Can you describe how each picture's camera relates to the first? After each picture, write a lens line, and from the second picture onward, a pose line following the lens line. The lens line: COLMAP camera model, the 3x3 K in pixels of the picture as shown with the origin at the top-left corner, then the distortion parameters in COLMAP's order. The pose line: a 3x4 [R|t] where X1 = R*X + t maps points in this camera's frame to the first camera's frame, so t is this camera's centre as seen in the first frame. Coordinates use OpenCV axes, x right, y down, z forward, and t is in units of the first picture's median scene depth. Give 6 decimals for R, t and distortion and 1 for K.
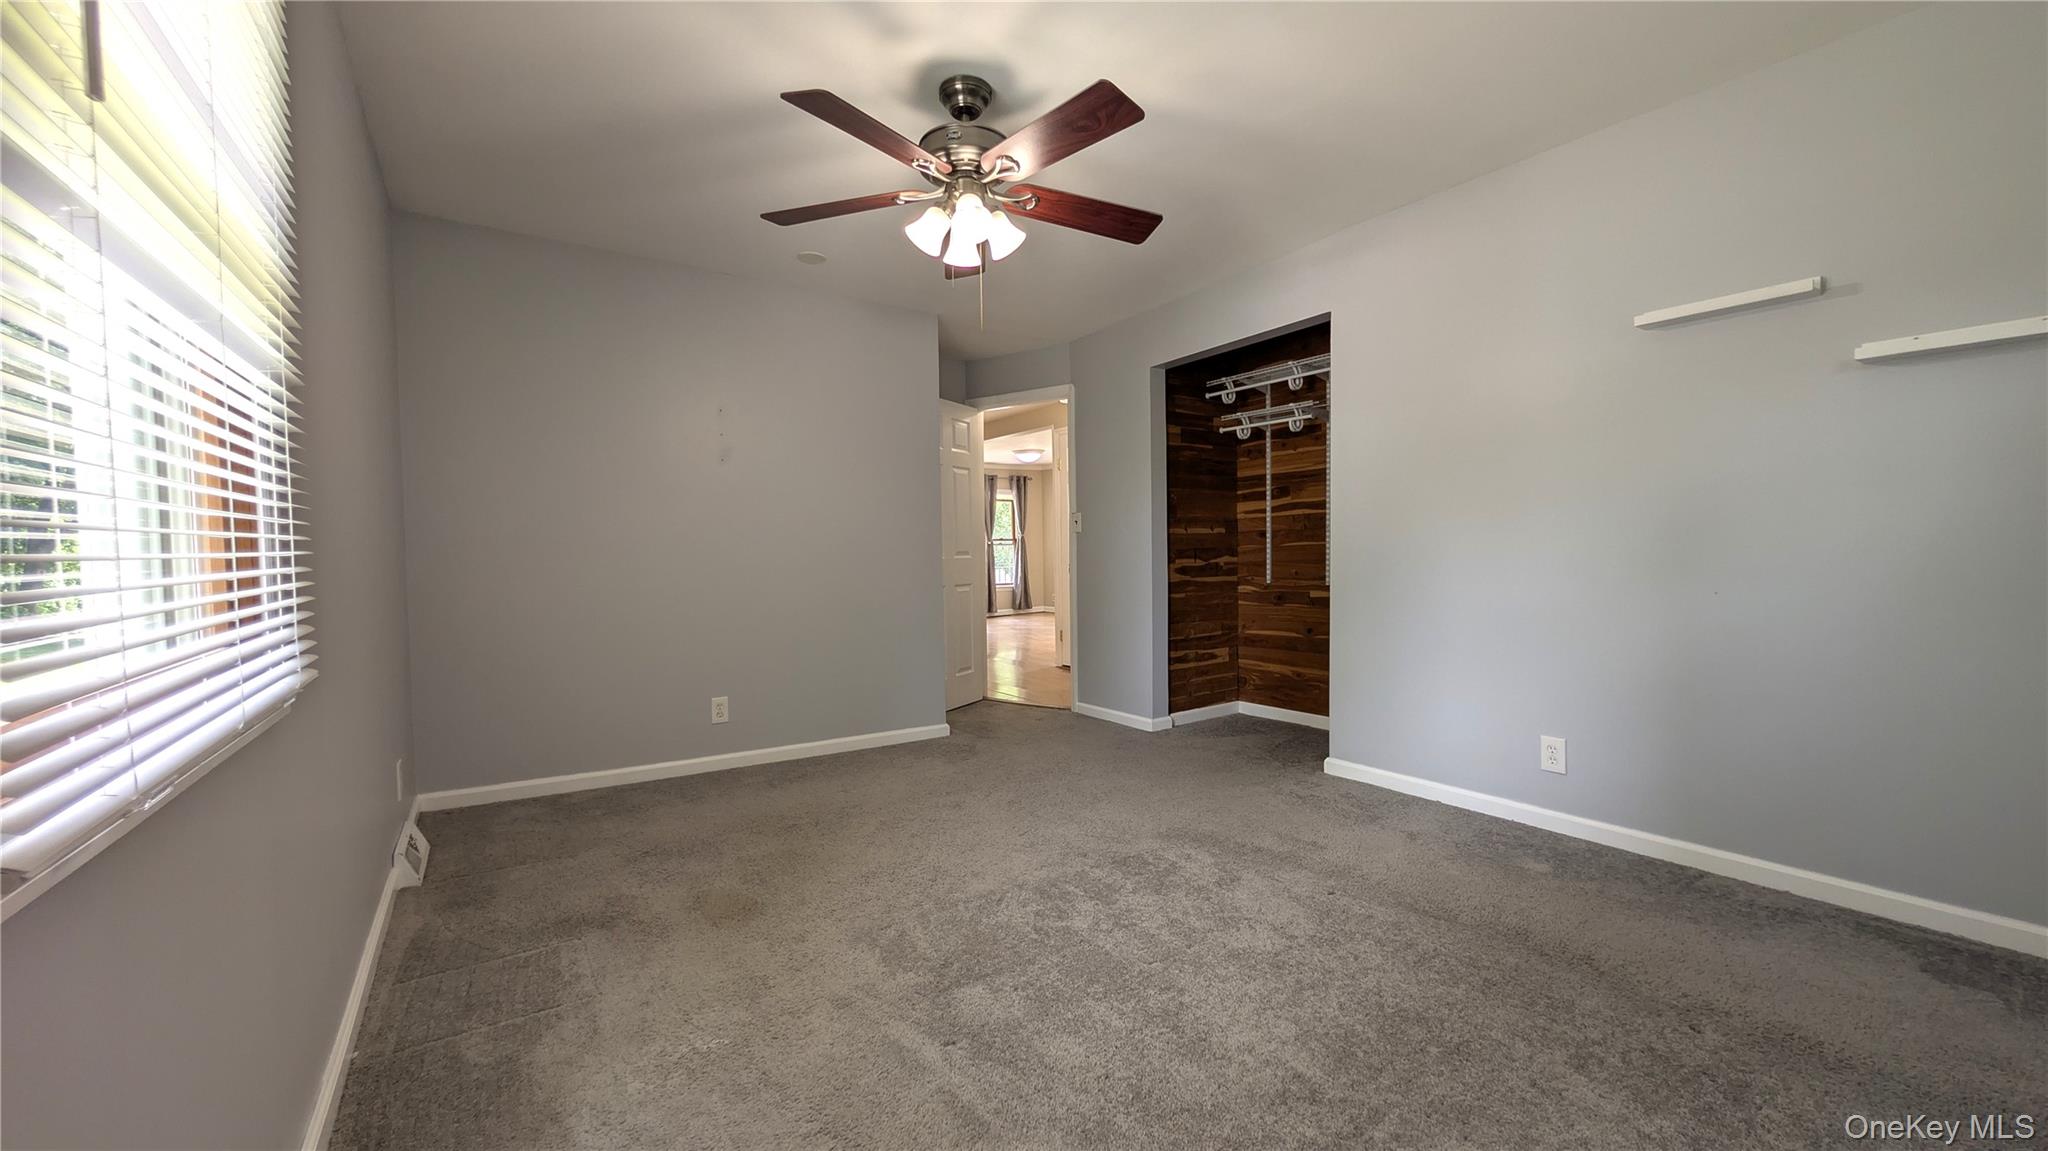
lens RADIAL K [[780.9, 0, 1020.8], [0, 780.9, 582.4], [0, 0, 1]] dist [-0.000465, 0.000594]
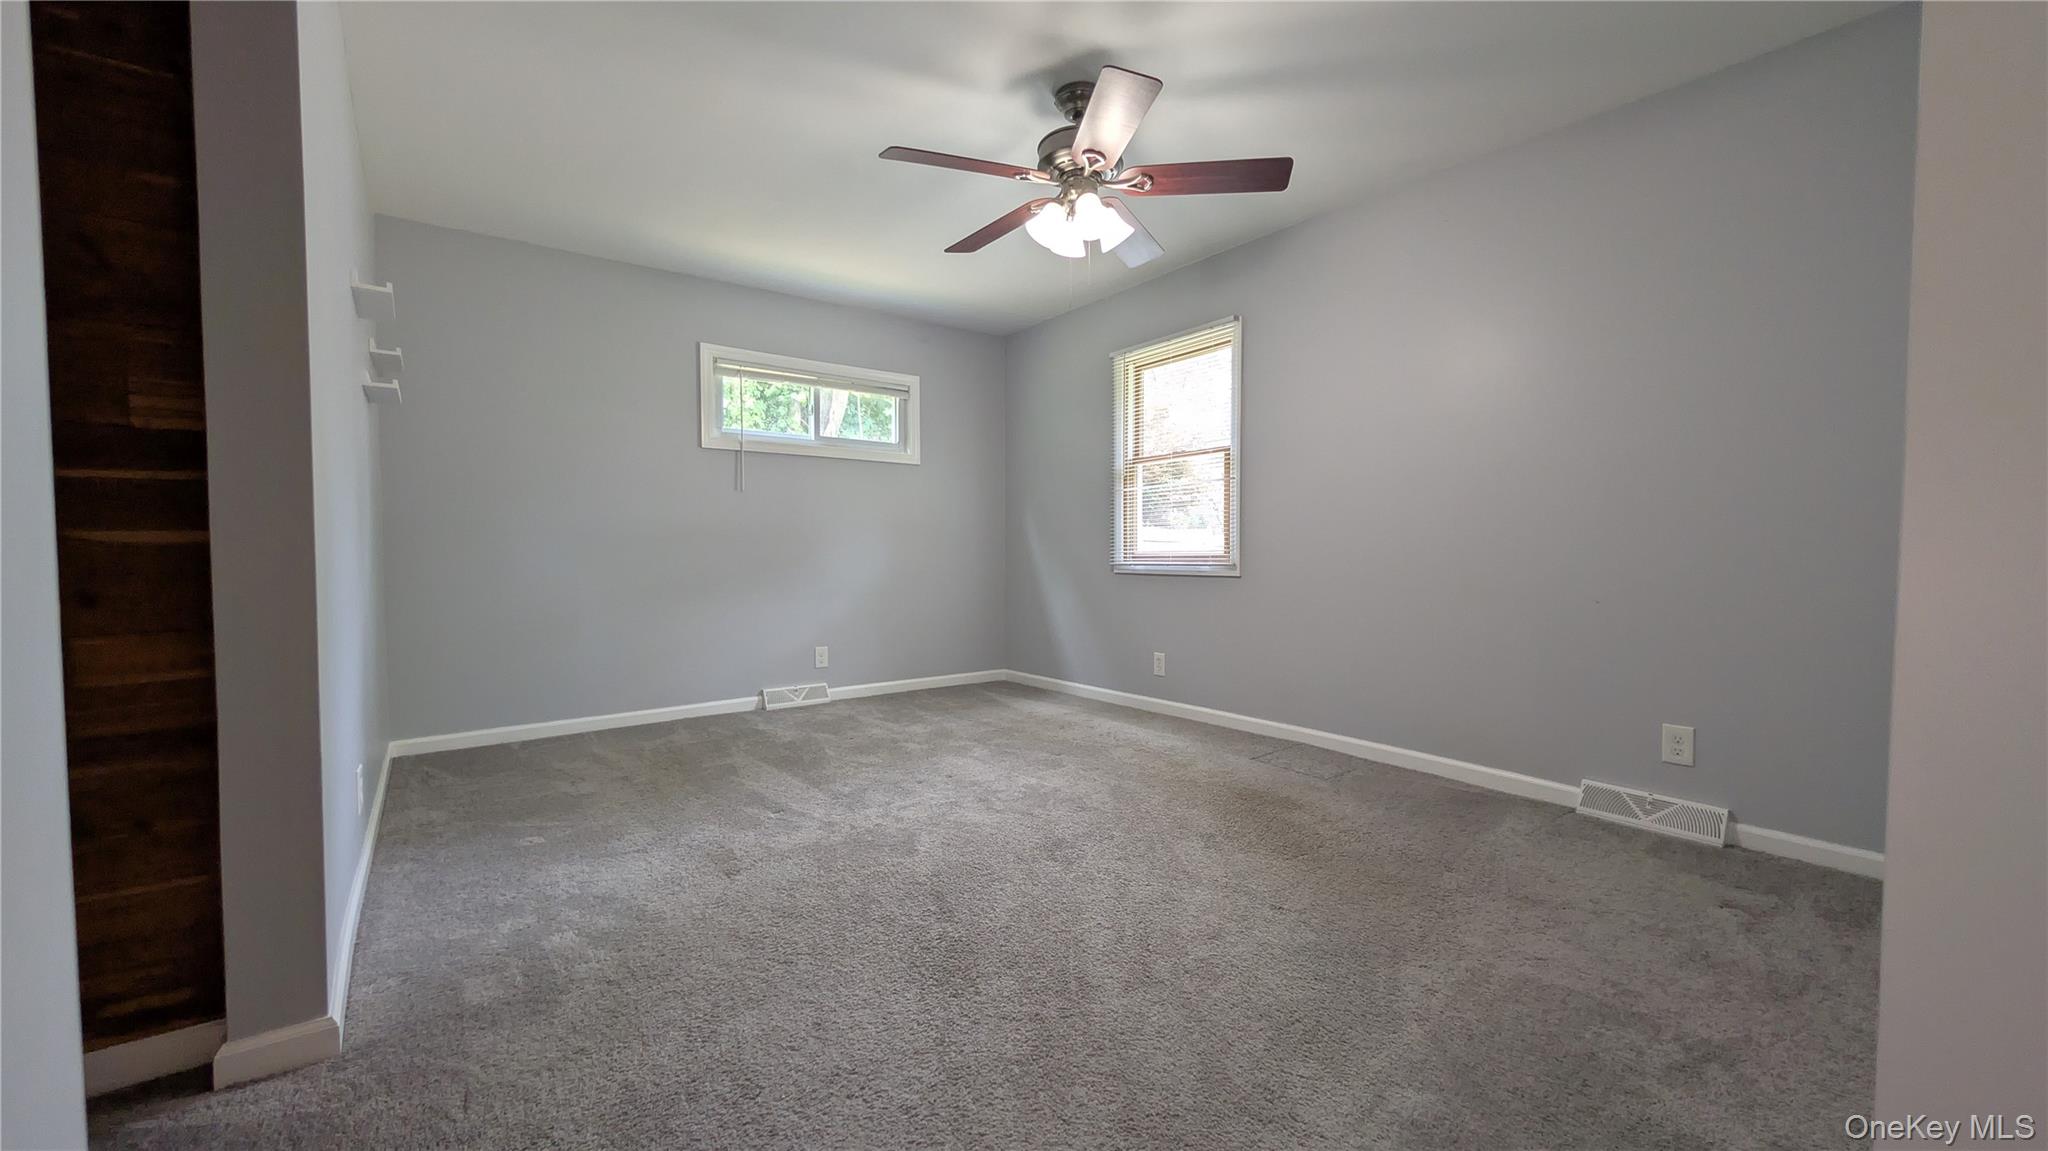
lens RADIAL K [[785.2, 0, 1031.5], [0, 785.2, 569.7], [0, 0, 1]] dist [-0.000187, 0.000108]
pose [[-0.997846, 0.018380, -0.062966, 0.061681], [0.014080, 0.997581, 0.068066, -0.035820], [0.064065, 0.067032, -0.995692, 1.638064]]
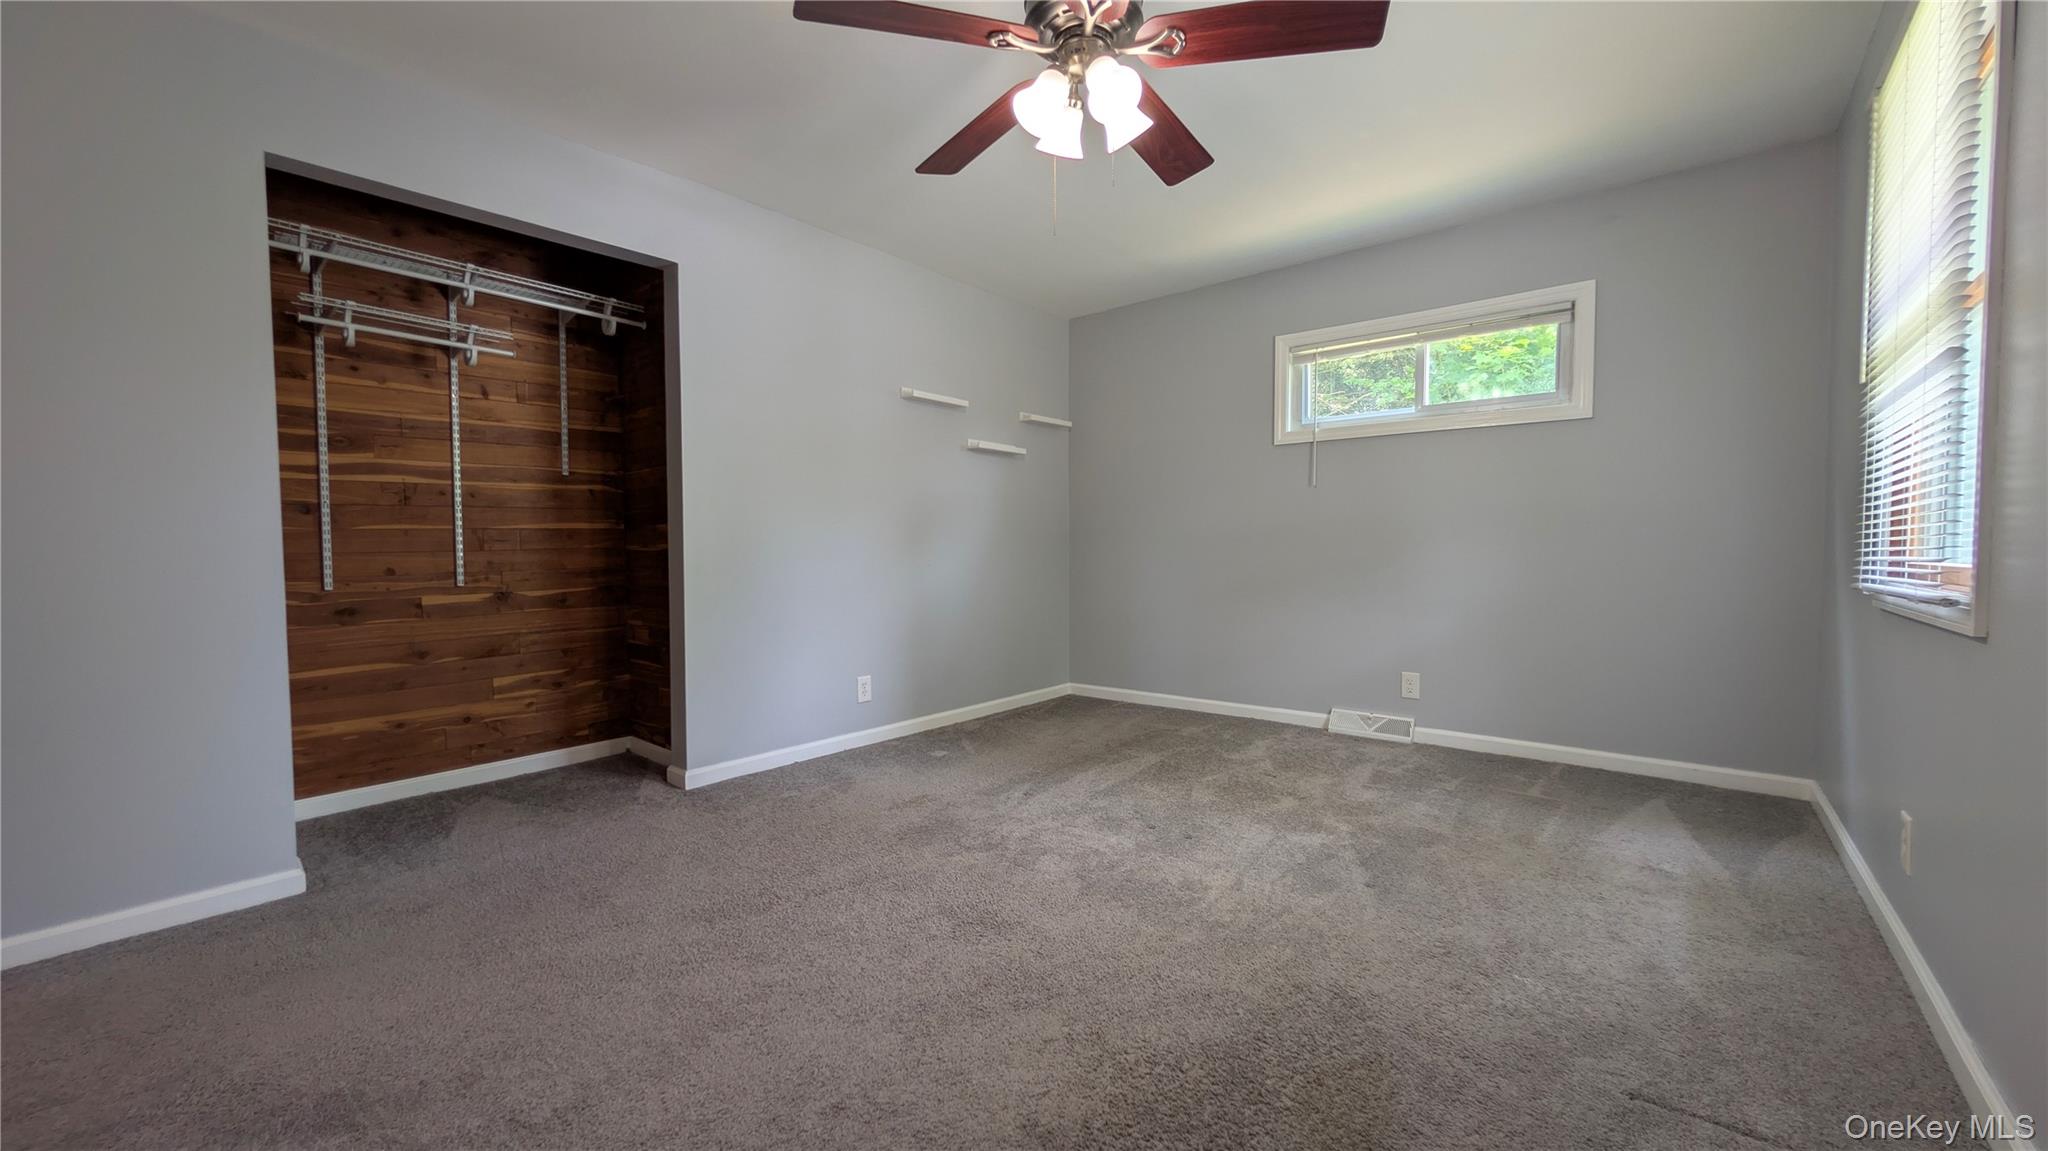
lens RADIAL K [[780.9, 0, 1020.8], [0, 780.9, 582.4], [0, 0, 1]] dist [-0.000465, 0.000594]
pose [[-0.267997, -0.023520, 0.963133, -0.630197], [0.049028, 0.998074, 0.038016, -0.002365], [-0.962172, 0.057408, -0.266327, 0.990190]]
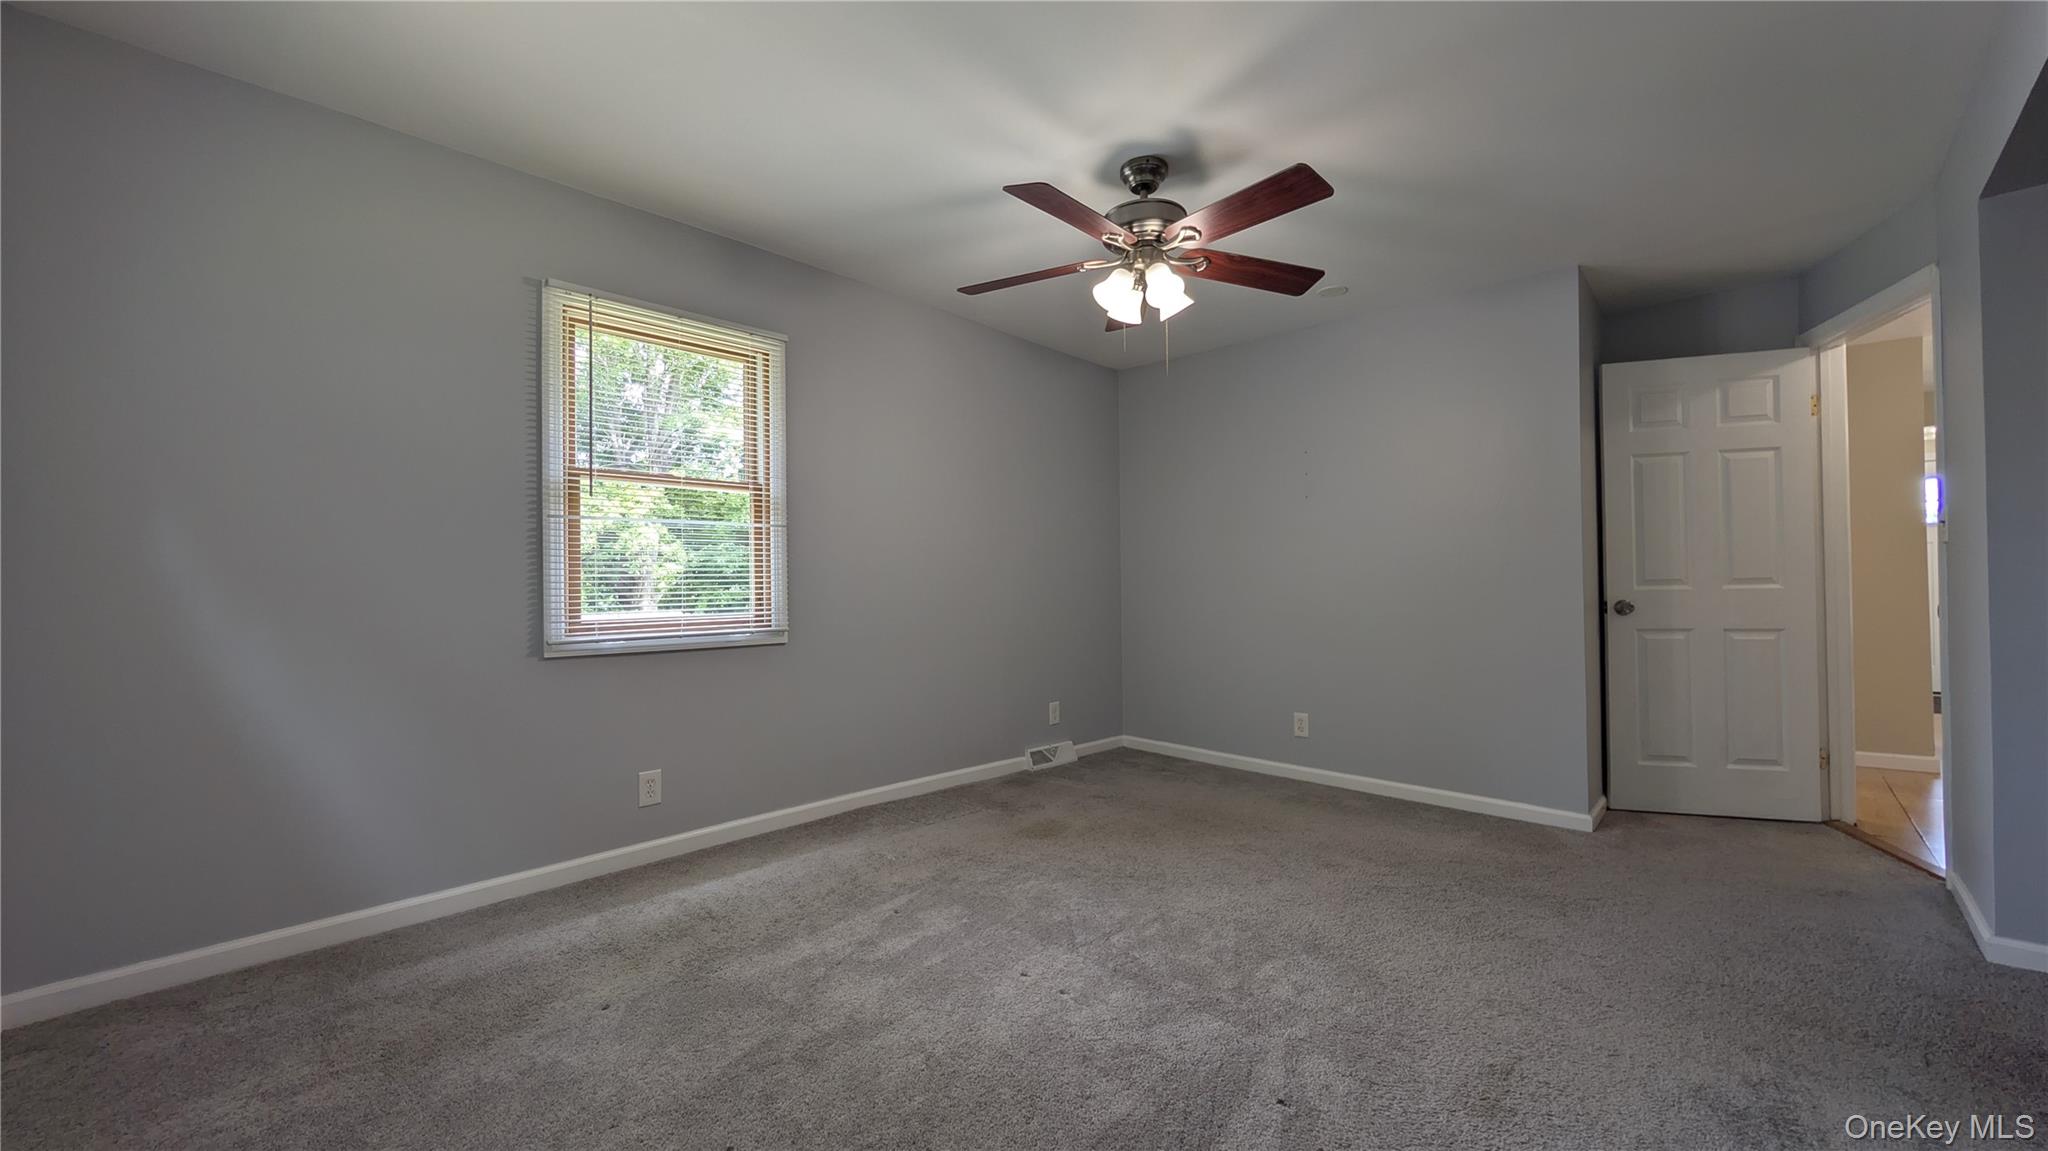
lens RADIAL K [[780.9, 0, 1020.8], [0, 780.9, 582.4], [0, 0, 1]] dist [-0.000465, 0.000594]
pose [[0.211899, 0.005288, -0.977277, 0.756396], [-0.034547, 0.999401, -0.002083, -0.025297], [0.976681, 0.034203, 0.211955, 0.475256]]
